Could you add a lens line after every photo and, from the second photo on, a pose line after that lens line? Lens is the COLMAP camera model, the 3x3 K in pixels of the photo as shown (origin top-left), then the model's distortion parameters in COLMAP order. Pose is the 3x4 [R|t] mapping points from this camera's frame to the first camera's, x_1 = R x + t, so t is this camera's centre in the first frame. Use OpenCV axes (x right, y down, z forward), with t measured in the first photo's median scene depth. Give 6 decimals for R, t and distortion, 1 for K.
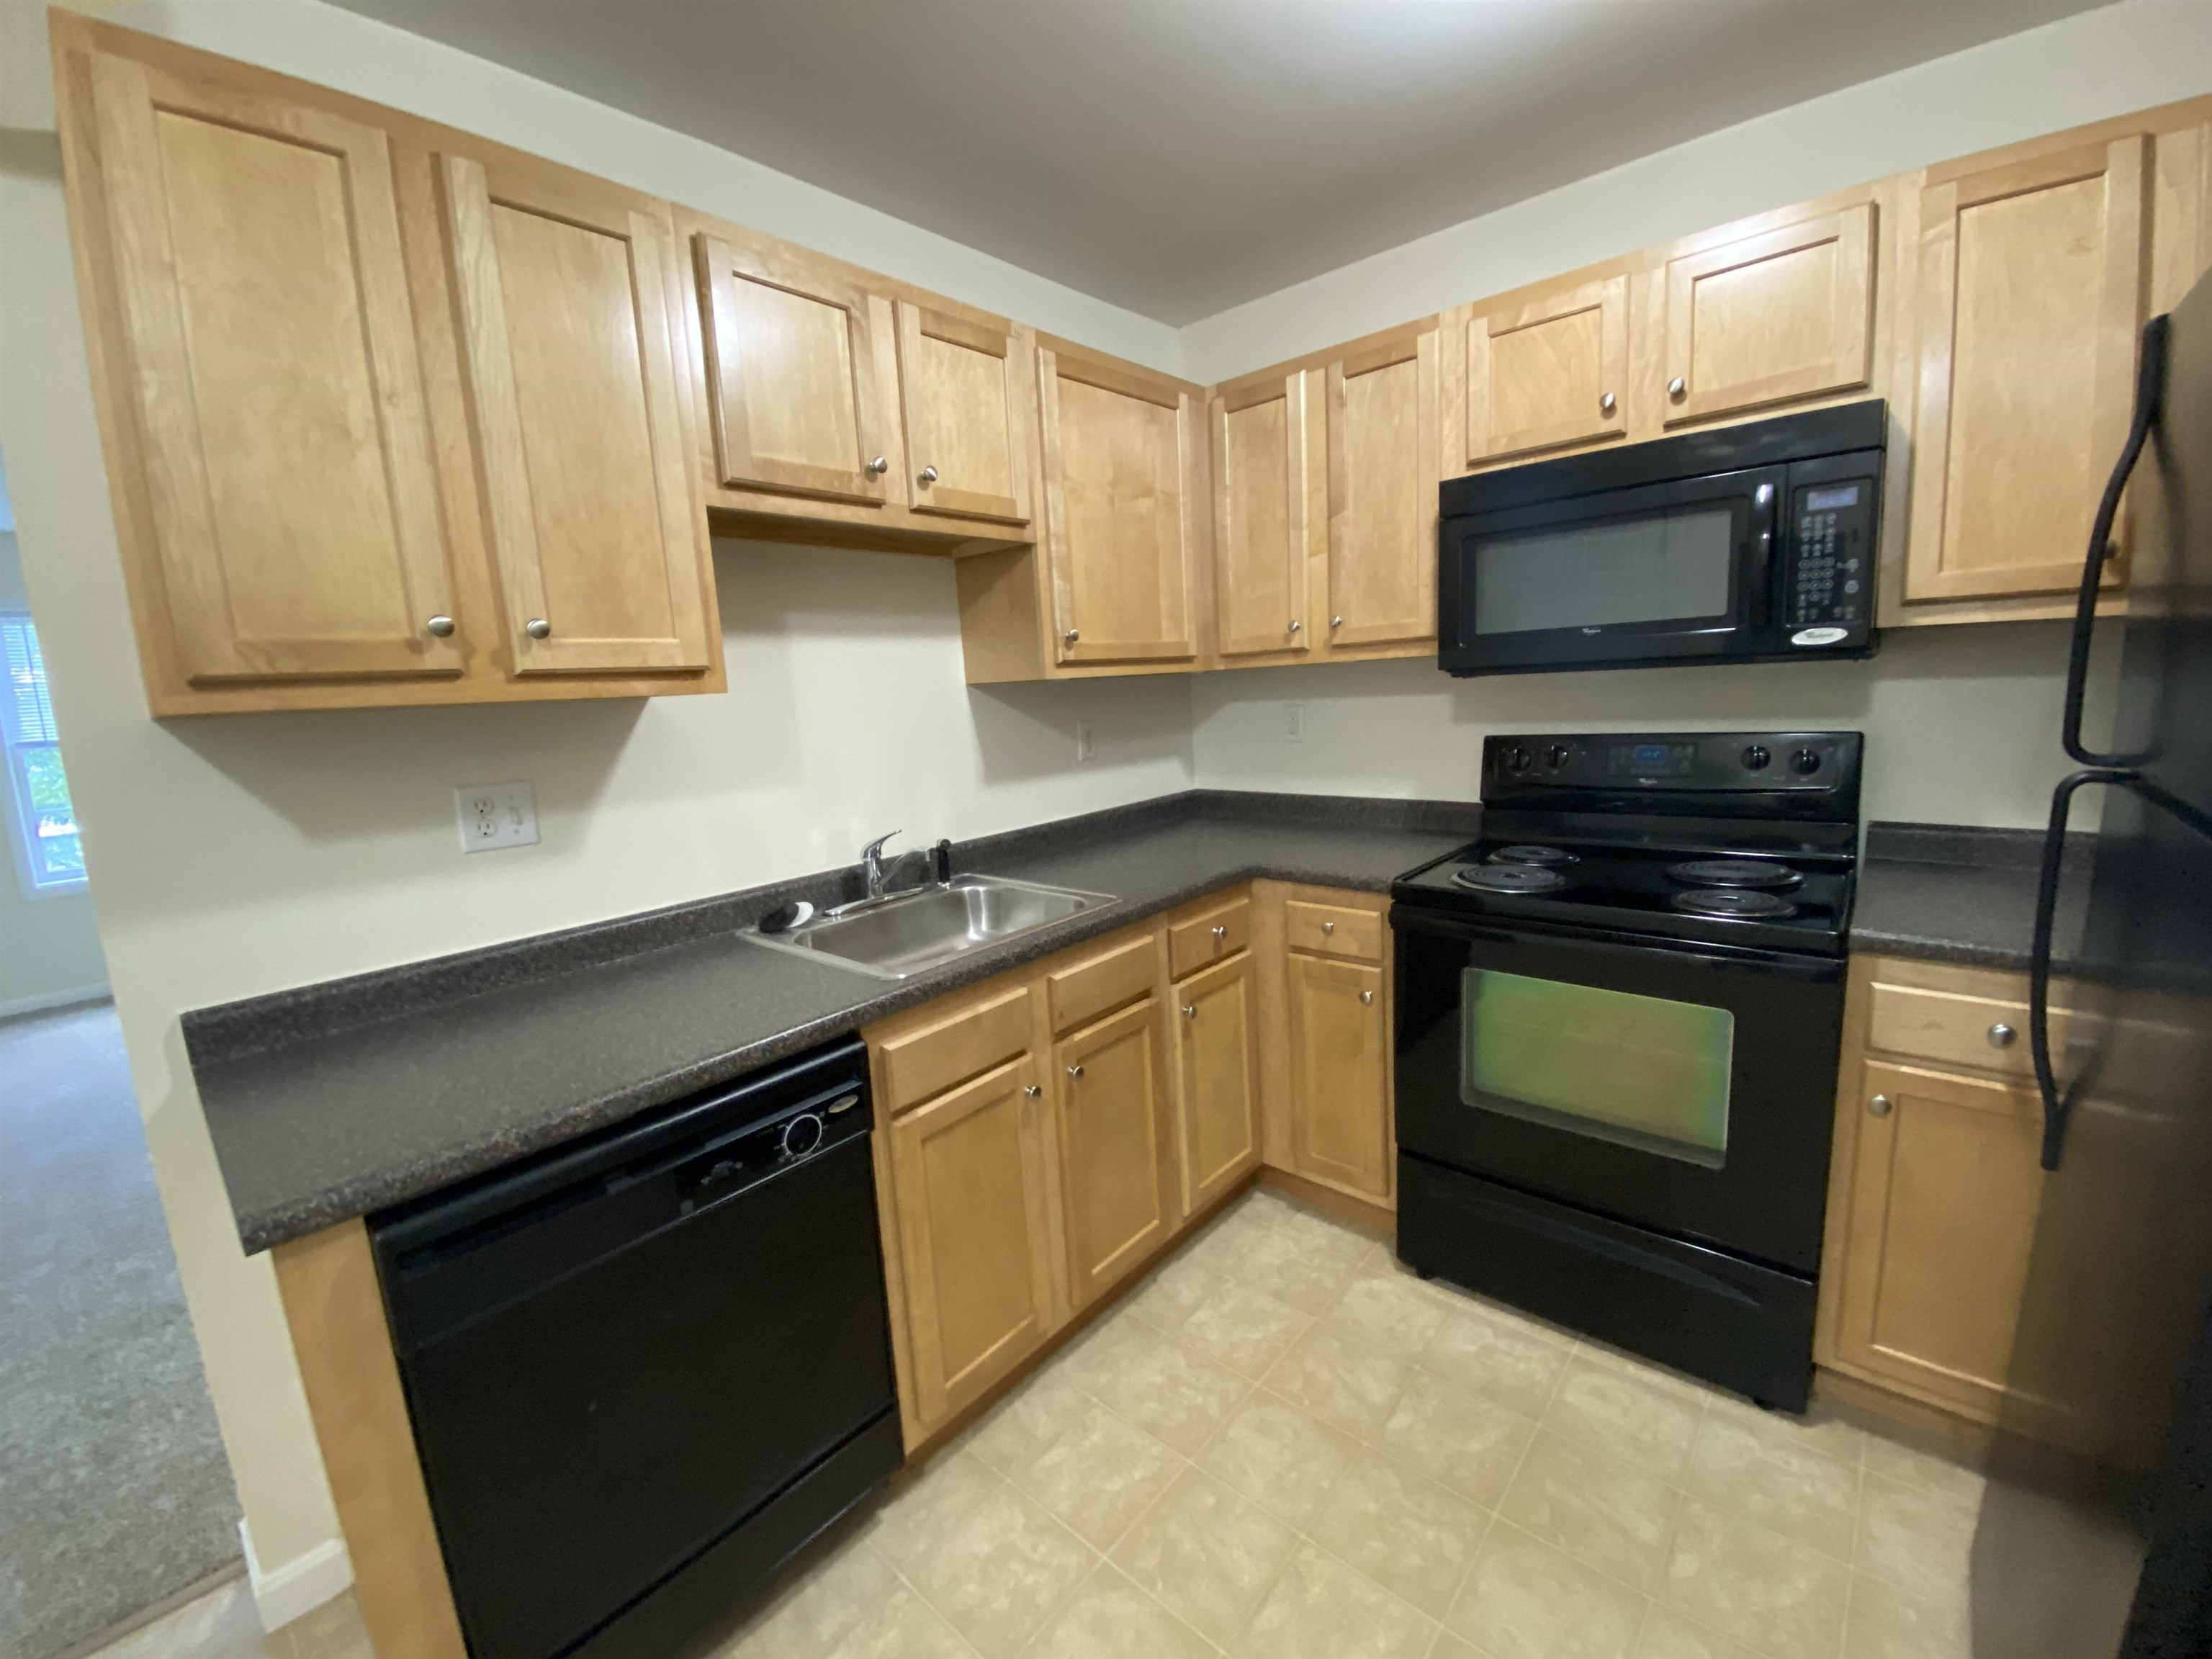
lens RADIAL K [[894.6, 0, 1102.4], [0, 894.6, 822.0], [0, 0, 1]] dist [0.021179, -0.020690]
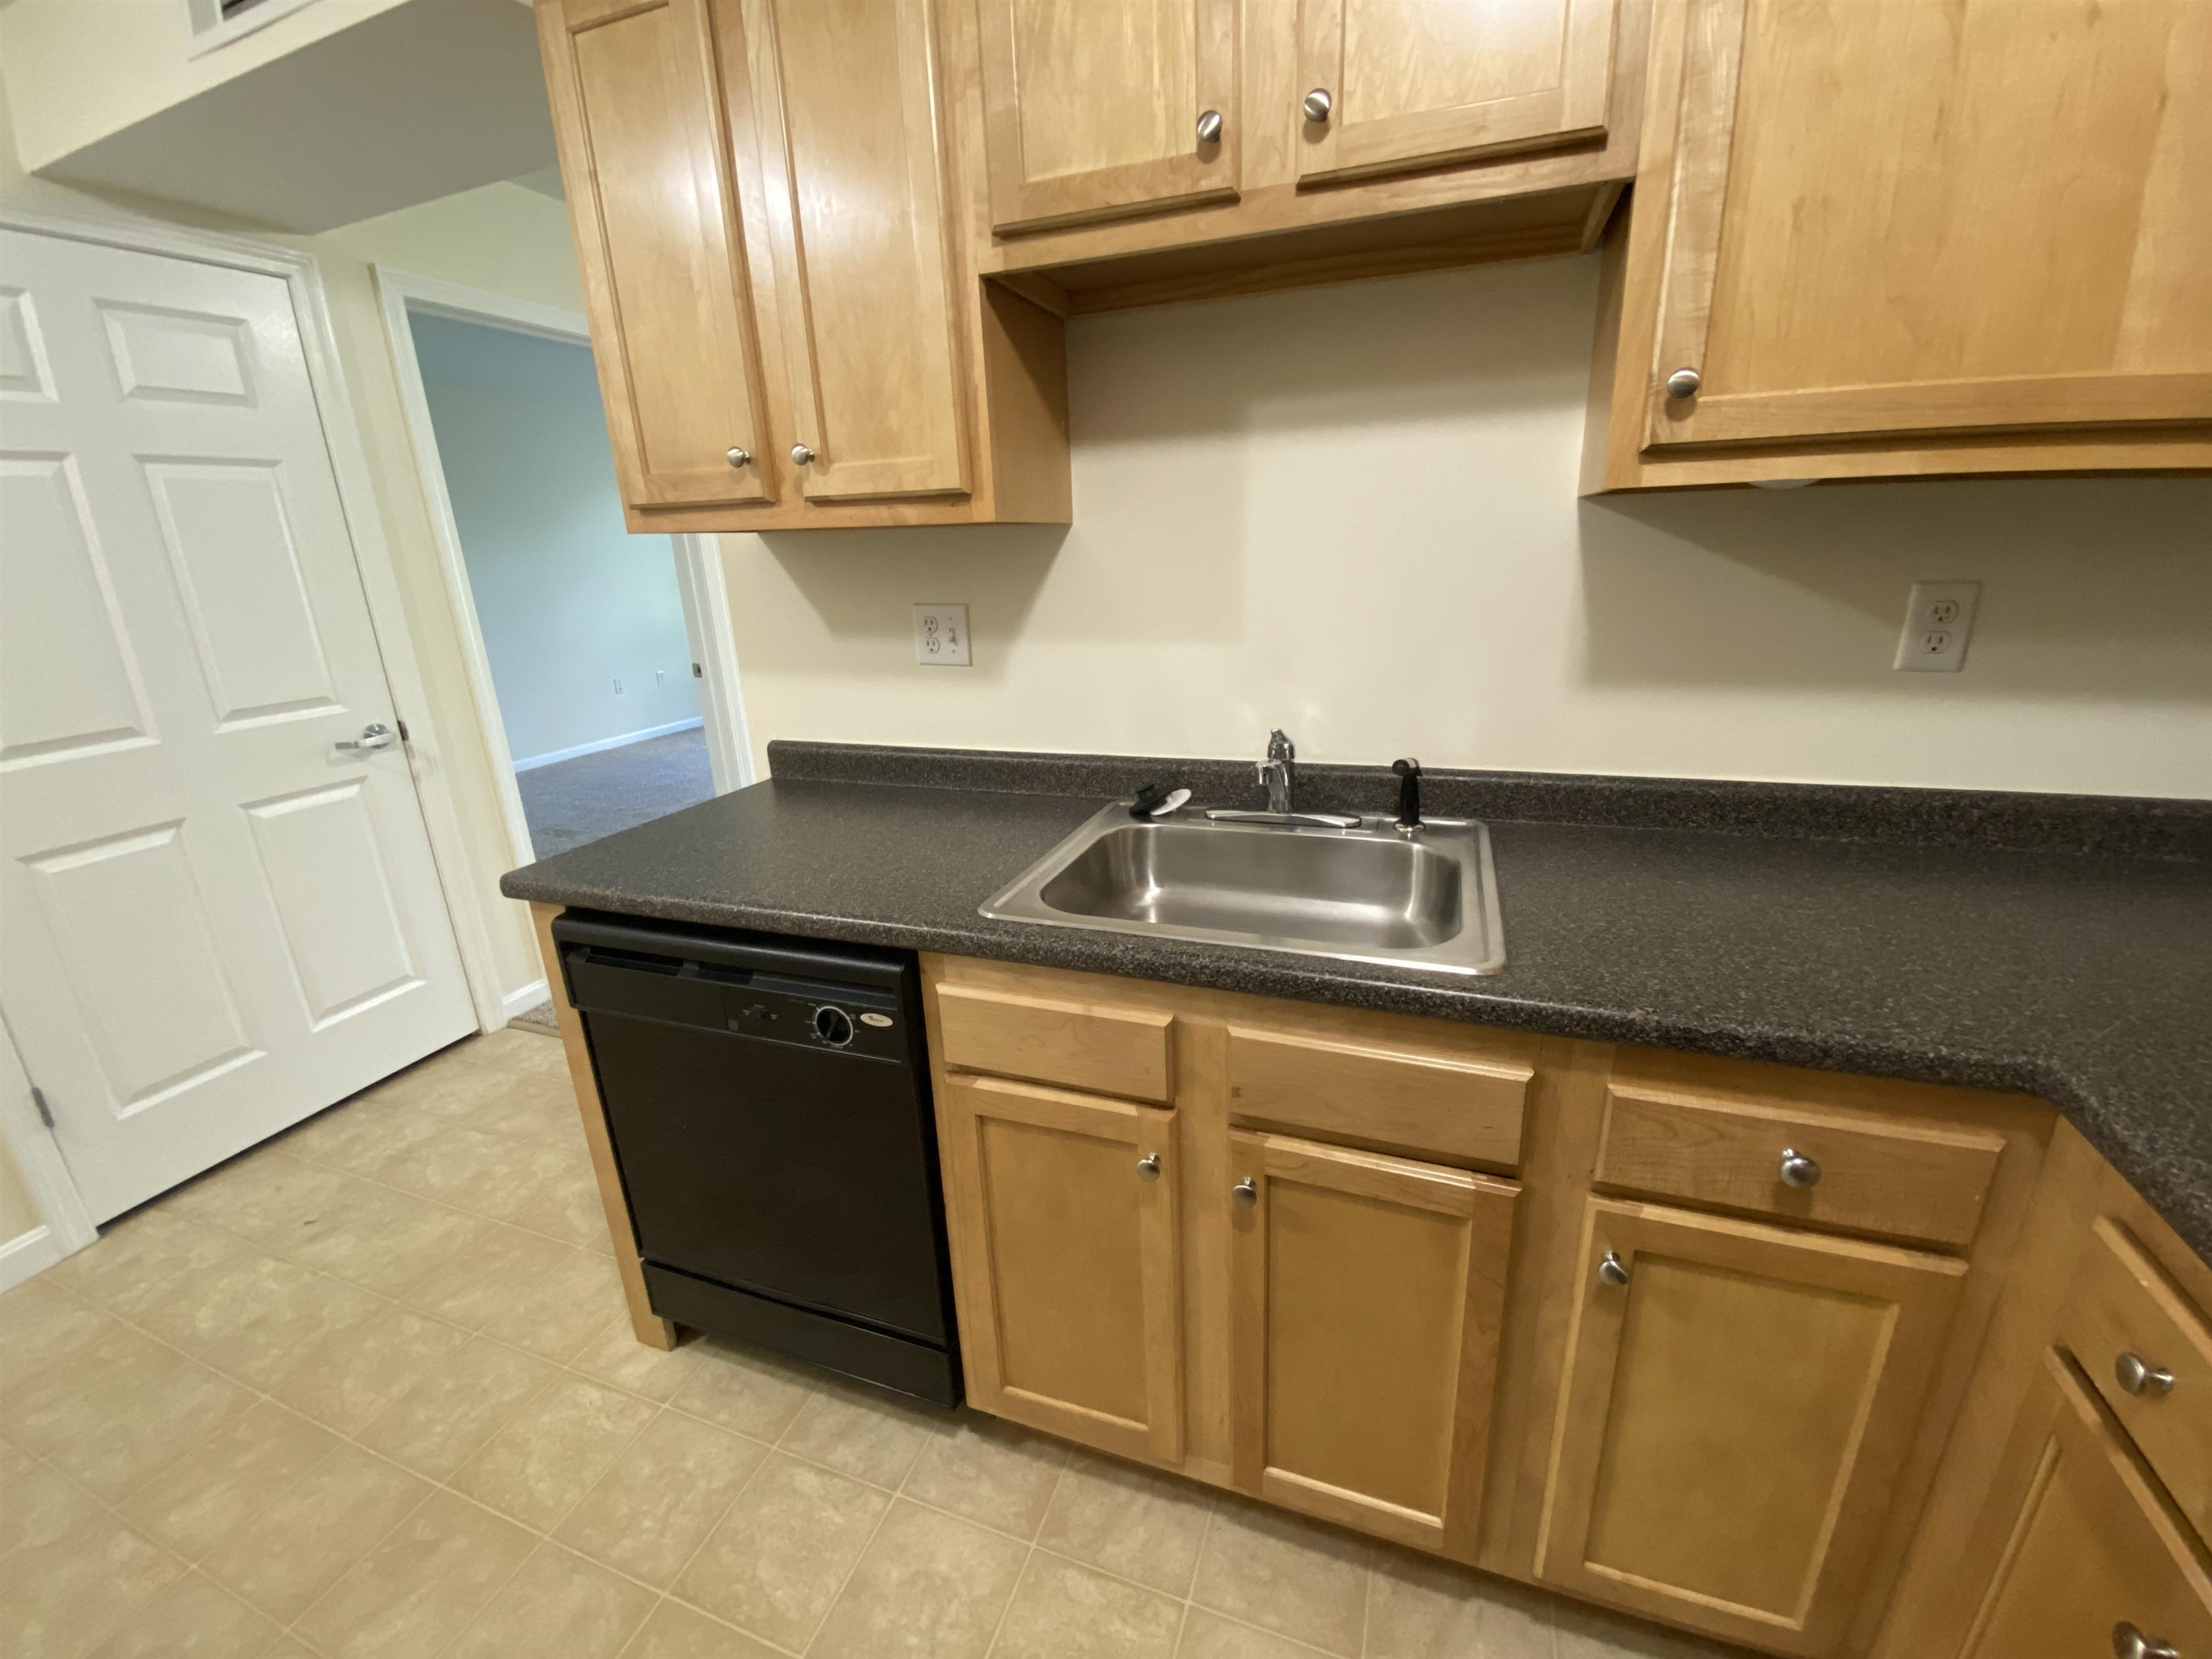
lens RADIAL K [[894.6, 0, 1102.4], [0, 894.6, 822.0], [0, 0, 1]] dist [0.021179, -0.020690]
pose [[0.359973, 0.315681, -0.877932, 0.421039], [-0.126771, 0.948838, 0.289198, -0.126073], [0.924310, 0.007193, 0.381576, 0.743946]]
